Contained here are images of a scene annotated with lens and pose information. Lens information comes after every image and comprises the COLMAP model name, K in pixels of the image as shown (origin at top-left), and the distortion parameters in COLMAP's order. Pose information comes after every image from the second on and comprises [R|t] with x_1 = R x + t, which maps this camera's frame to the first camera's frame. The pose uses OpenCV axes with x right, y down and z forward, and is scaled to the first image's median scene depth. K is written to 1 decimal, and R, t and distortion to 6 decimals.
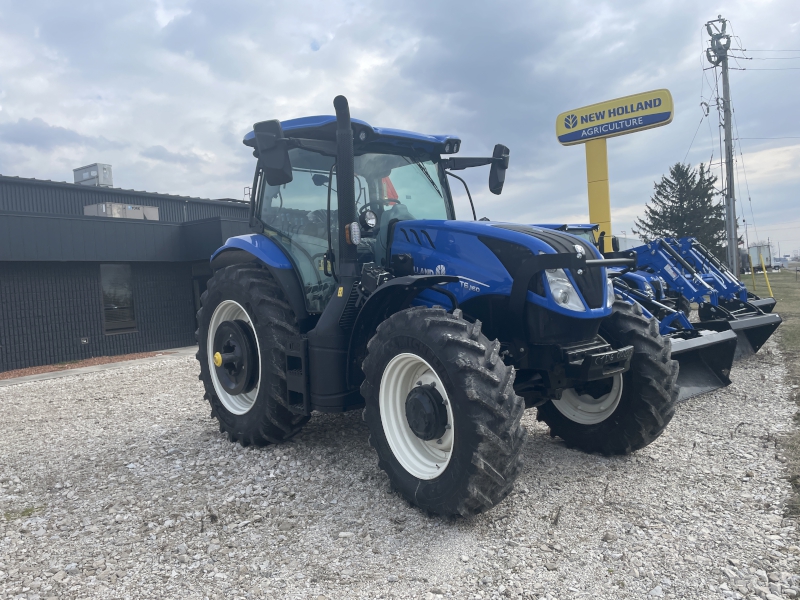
lens RADIAL K [[608.2, 0, 403.6], [0, 608.2, 305.0], [0, 0, 1]] dist [0.096585, -0.125088]
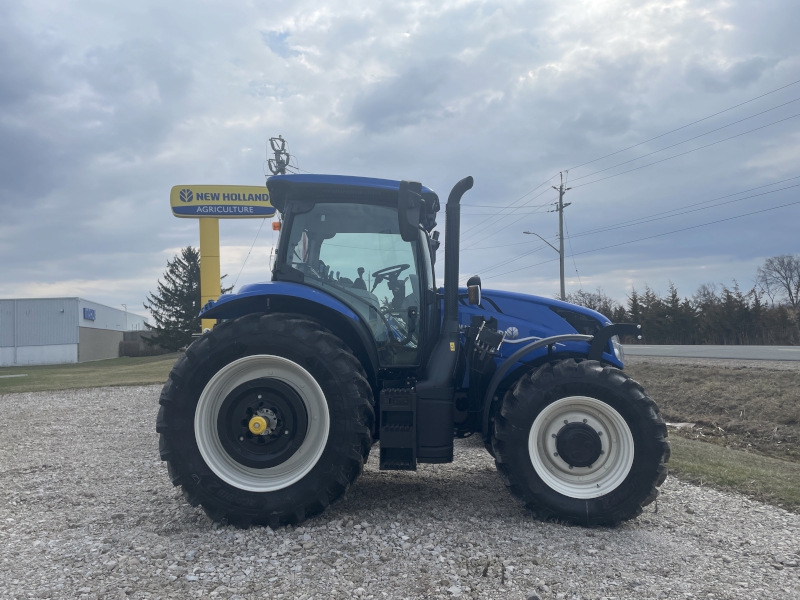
lens RADIAL K [[606.9, 0, 400.1], [0, 606.9, 298.8], [0, 0, 1]] dist [0.098653, -0.441297]
pose [[0.672711, 0.092537, 0.734096, -0.217448], [0.007010, 0.991307, -0.131383, 0.007911], [-0.739872, 0.093529, 0.666215, 0.076898]]
